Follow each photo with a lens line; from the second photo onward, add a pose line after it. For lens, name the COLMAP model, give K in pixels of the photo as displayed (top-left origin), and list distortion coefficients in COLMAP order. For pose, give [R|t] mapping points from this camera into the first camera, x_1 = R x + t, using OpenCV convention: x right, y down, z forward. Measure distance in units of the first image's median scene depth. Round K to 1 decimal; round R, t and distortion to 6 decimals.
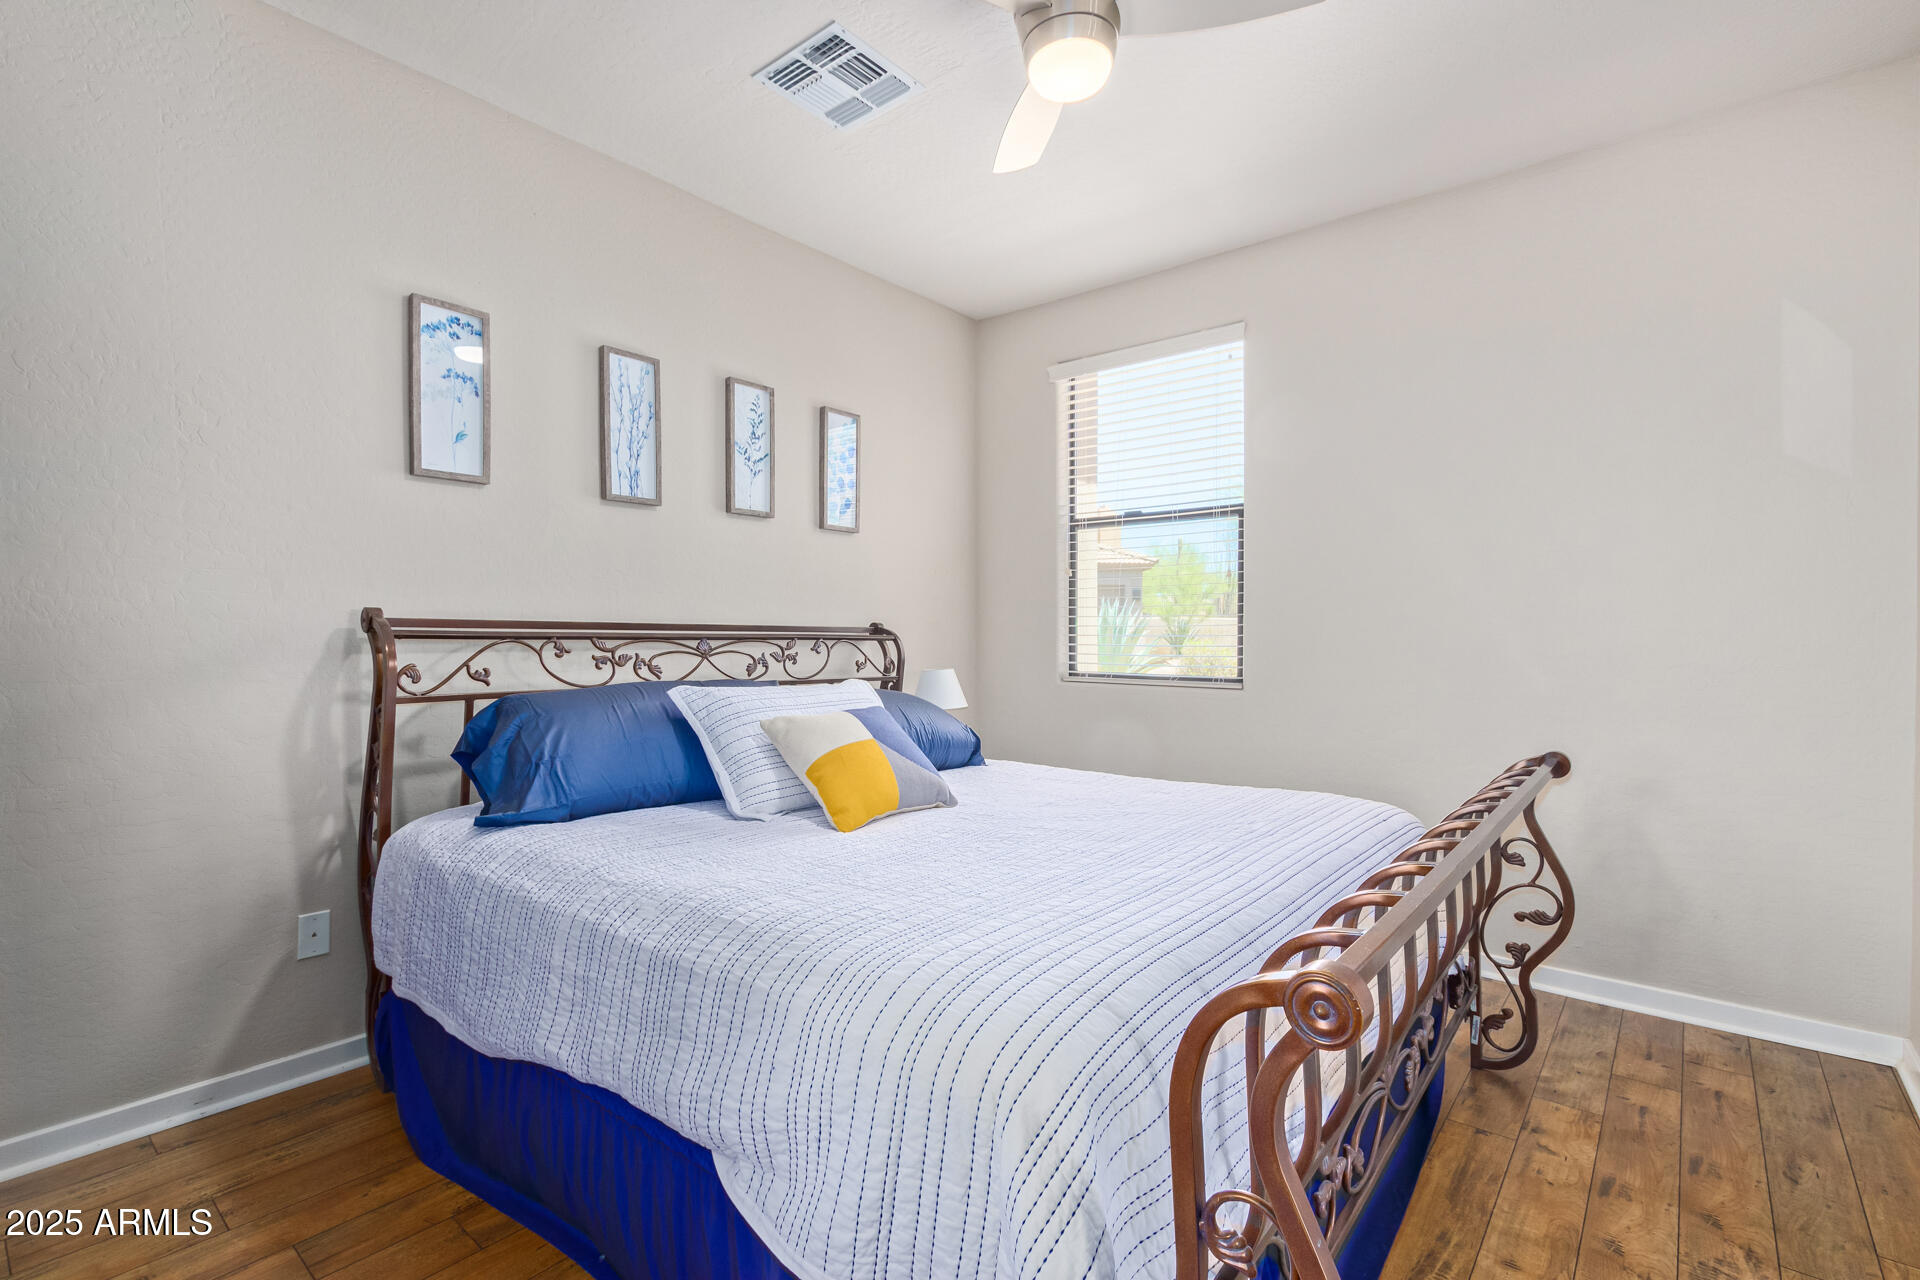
lens RADIAL K [[879.2, 0, 969.9], [0, 879.2, 644.4], [0, 0, 1]] dist [0.009851, -0.004753]
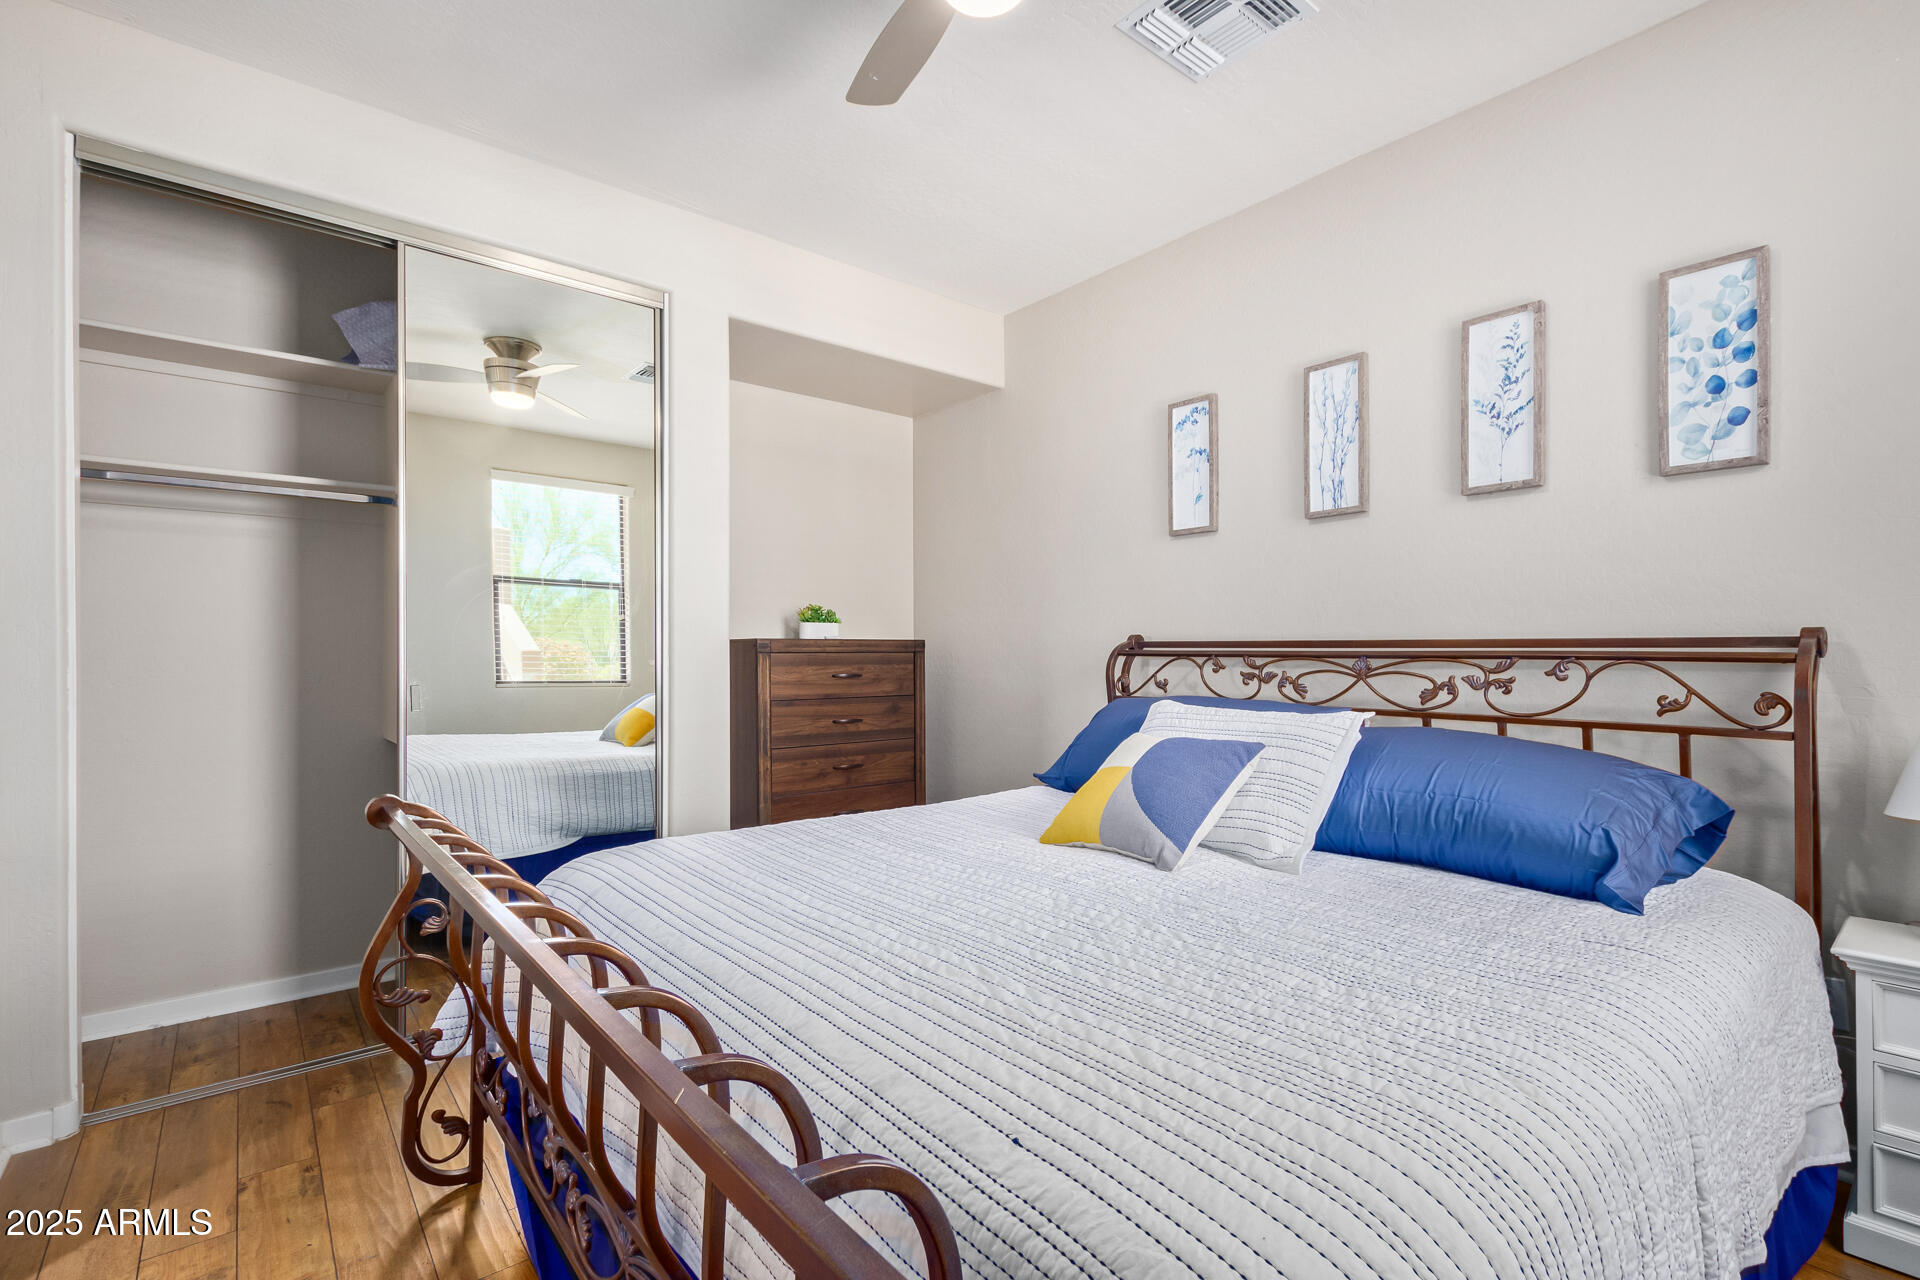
lens RADIAL K [[879.2, 0, 953.2], [0, 879.2, 646.5], [0, 0, 1]] dist [0.009851, -0.004753]
pose [[-0.205060, -0.002778, -0.978746, 0.643262], [-0.001689, 0.999995, -0.002485, -0.014006], [0.978748, 0.001143, -0.205063, 0.785413]]
